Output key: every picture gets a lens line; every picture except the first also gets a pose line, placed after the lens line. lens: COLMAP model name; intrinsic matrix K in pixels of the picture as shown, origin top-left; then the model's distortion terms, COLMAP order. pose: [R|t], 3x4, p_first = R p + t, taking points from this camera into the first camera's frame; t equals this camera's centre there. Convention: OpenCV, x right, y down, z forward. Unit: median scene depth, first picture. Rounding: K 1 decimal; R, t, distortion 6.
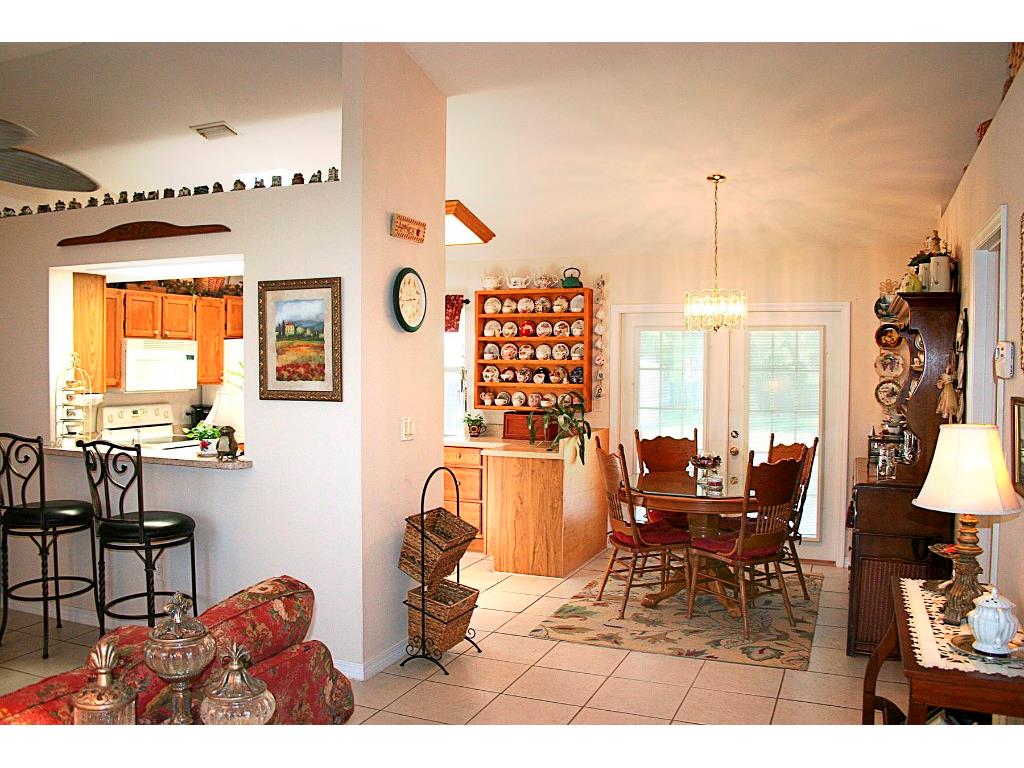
lens RADIAL K [[868.8, 0, 510.6], [0, 868.8, 386.4], [0, 0, 1]] dist [-0.002492, -0.004962]
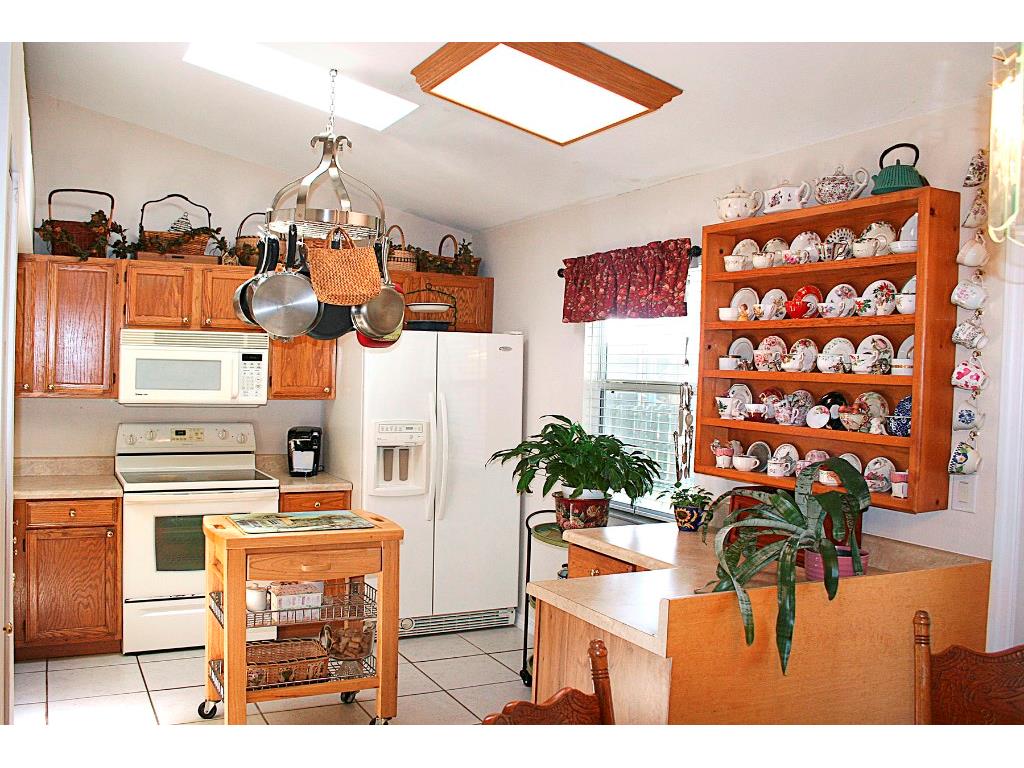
lens RADIAL K [[868.8, 0, 512.8], [0, 868.8, 381.8], [0, 0, 1]] dist [-0.002492, -0.004962]
pose [[0.701555, 0.027334, -0.712091, 0.229411], [-0.041529, 0.999134, -0.002562, -0.018670], [0.711405, 0.031370, 0.702082, 0.591181]]
